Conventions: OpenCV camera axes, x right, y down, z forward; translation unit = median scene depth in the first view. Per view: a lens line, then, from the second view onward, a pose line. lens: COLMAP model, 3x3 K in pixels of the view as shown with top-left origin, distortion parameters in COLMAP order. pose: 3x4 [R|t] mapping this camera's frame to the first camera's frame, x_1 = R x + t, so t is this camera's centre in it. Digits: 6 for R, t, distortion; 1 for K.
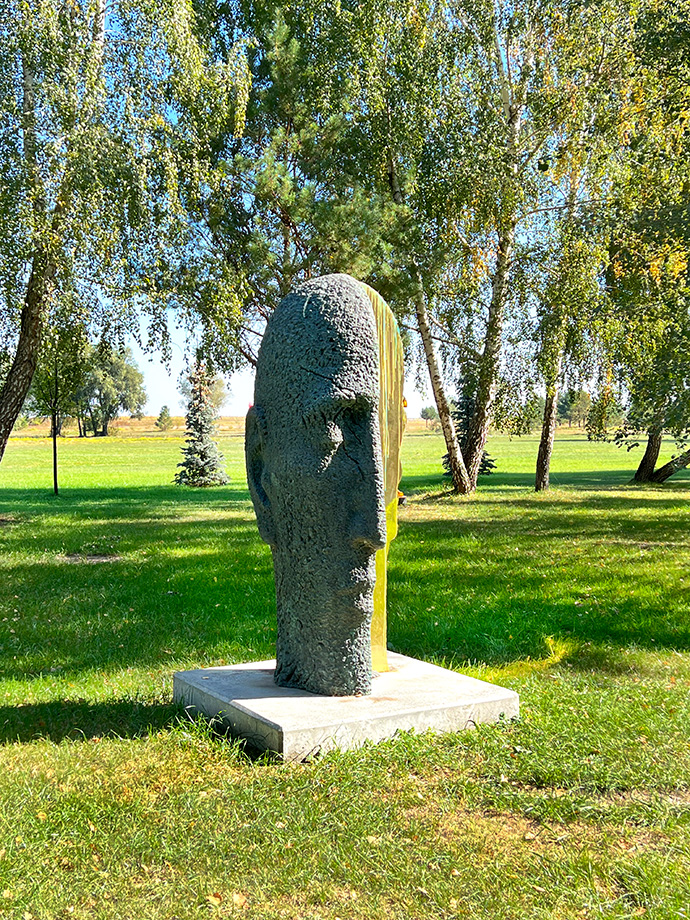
lens RADIAL K [[1081.9, 0, 345.6], [0, 1081.9, 456.0], [0, 0, 1]] dist [0.006035, 0.000000]
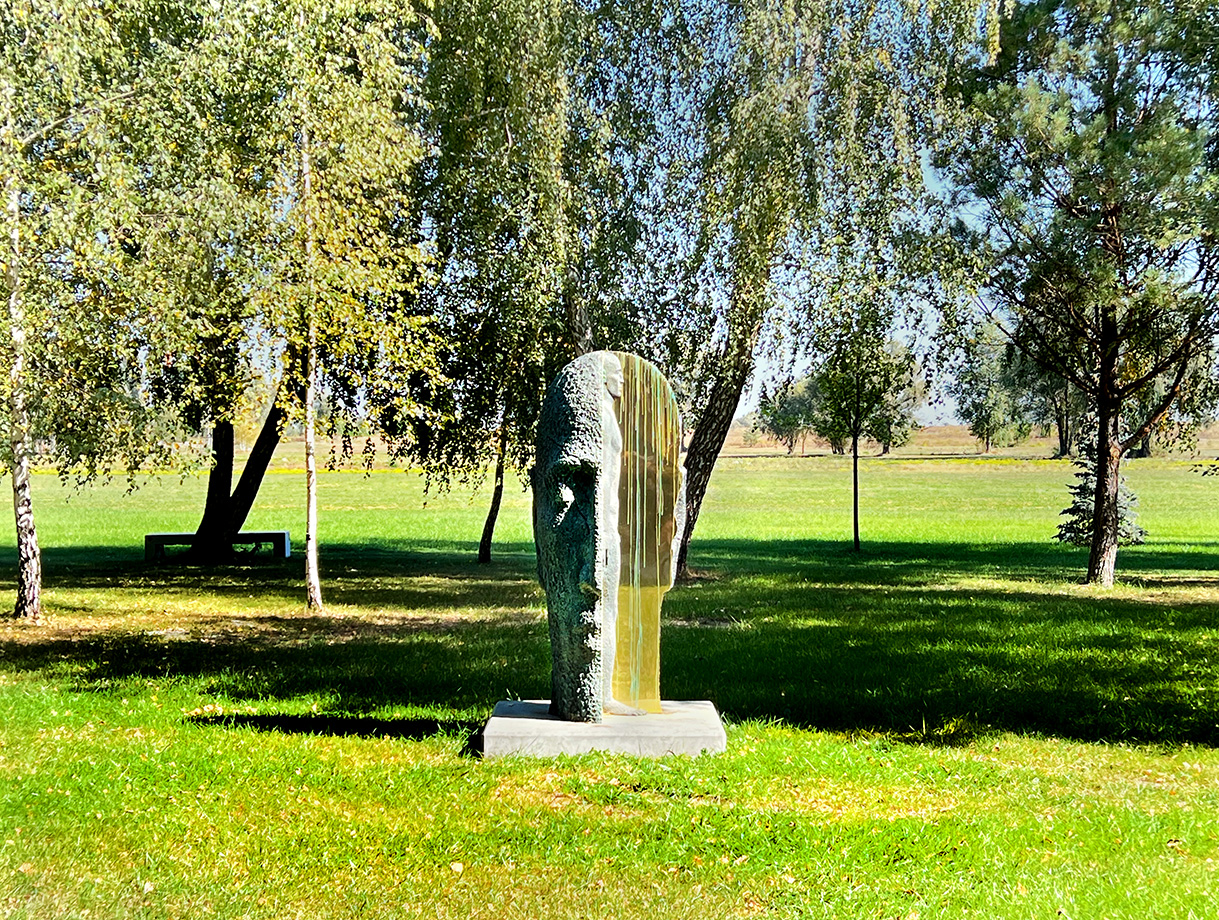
lens RADIAL K [[1860.6, 0, 608.9], [0, 1860.6, 462.0], [0, 0, 1]] dist [0.030061, 0.000000]
pose [[0.866735, 0.007200, -0.498717, 0.917148], [-0.014459, 0.999838, -0.010694, -0.030497], [0.498559, 0.016480, 0.866699, -0.633679]]
